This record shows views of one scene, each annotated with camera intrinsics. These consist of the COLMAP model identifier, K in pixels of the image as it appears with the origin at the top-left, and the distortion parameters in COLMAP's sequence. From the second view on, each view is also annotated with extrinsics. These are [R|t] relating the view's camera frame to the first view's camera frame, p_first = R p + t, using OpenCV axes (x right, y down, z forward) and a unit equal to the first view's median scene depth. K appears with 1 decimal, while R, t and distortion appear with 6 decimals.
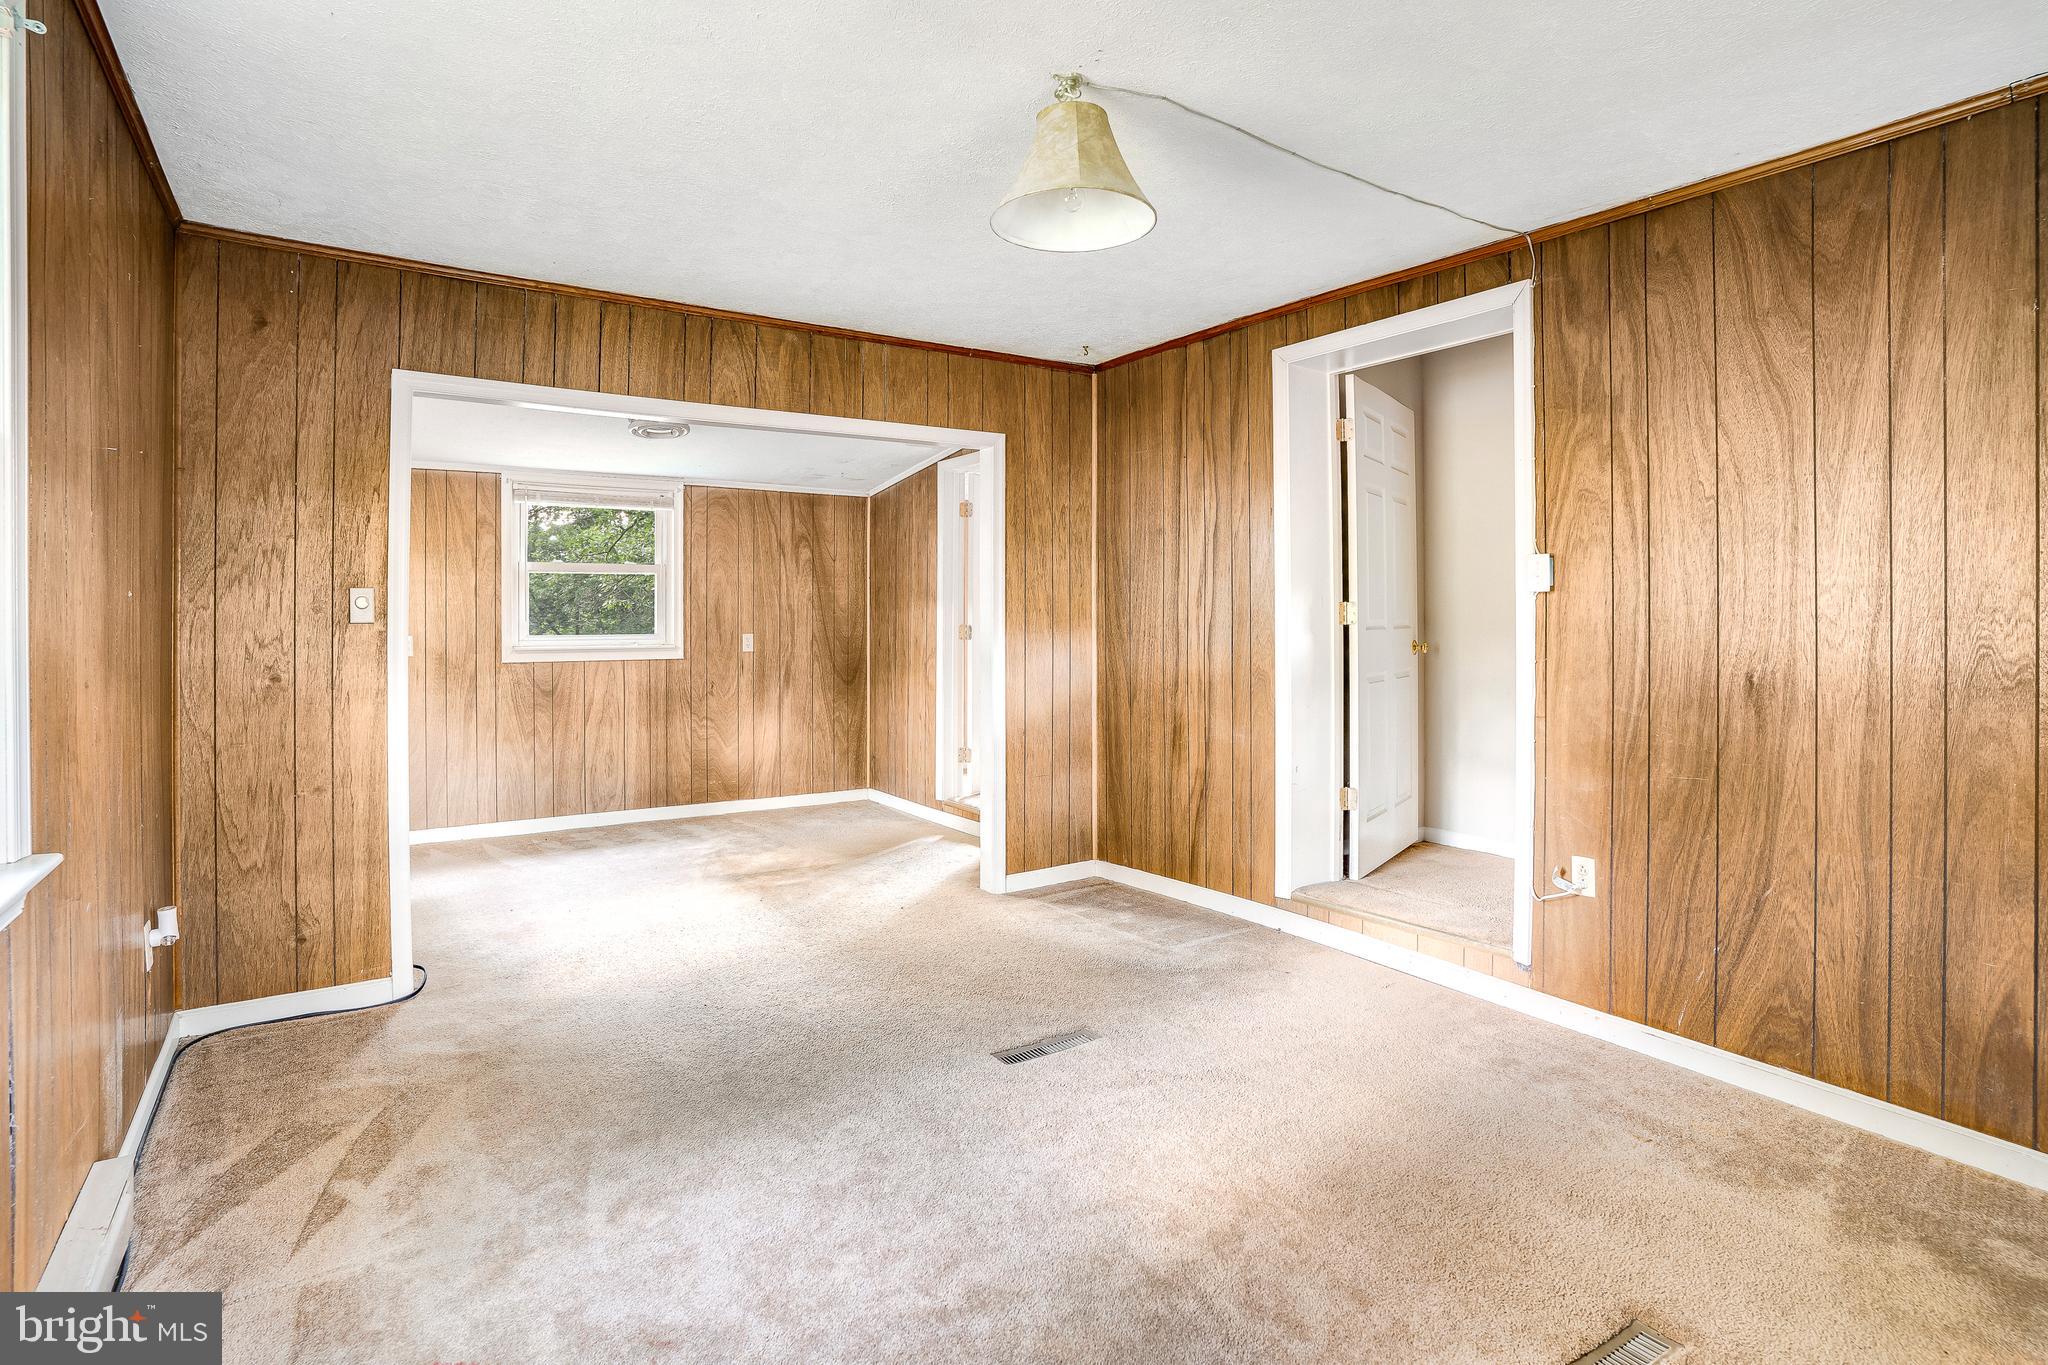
lens RADIAL K [[1026.8, 0, 1022.6], [0, 1026.8, 615.3], [0, 0, 1]] dist [-0.074066, 0.039799]
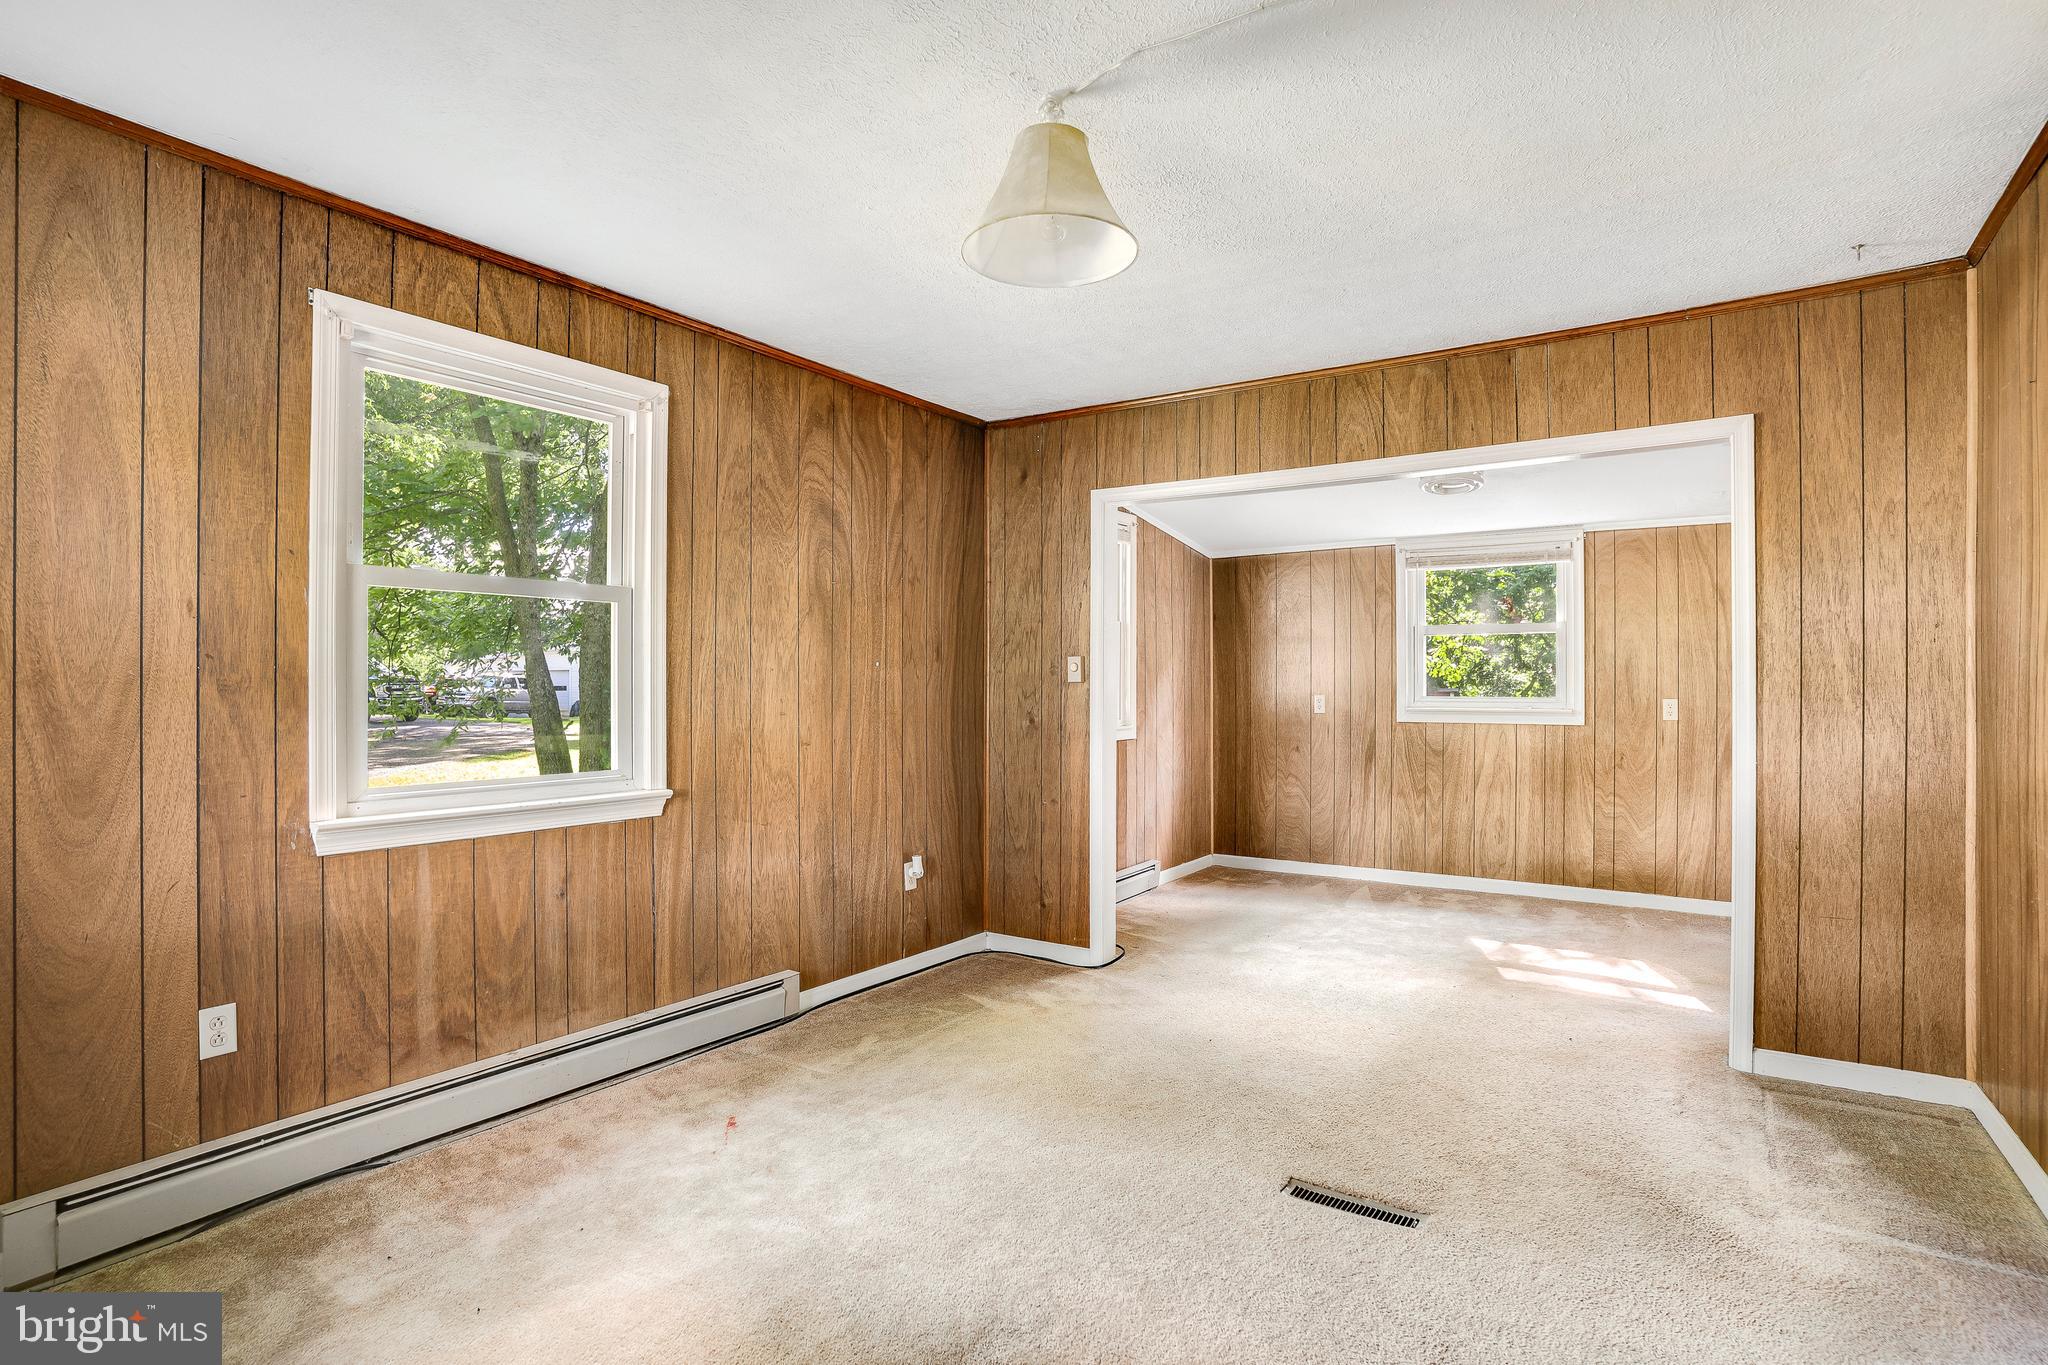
lens RADIAL K [[1024.7, 0, 1024.0], [0, 1024.7, 682.5], [0, 0, 1]] dist [-0.077367, 0.038786]
pose [[0.383539, 0.000897, -0.923524, 0.398912], [0.000976, 0.999999, 0.001377, 0.004144], [0.923524, -0.001430, 0.383538, 0.271839]]
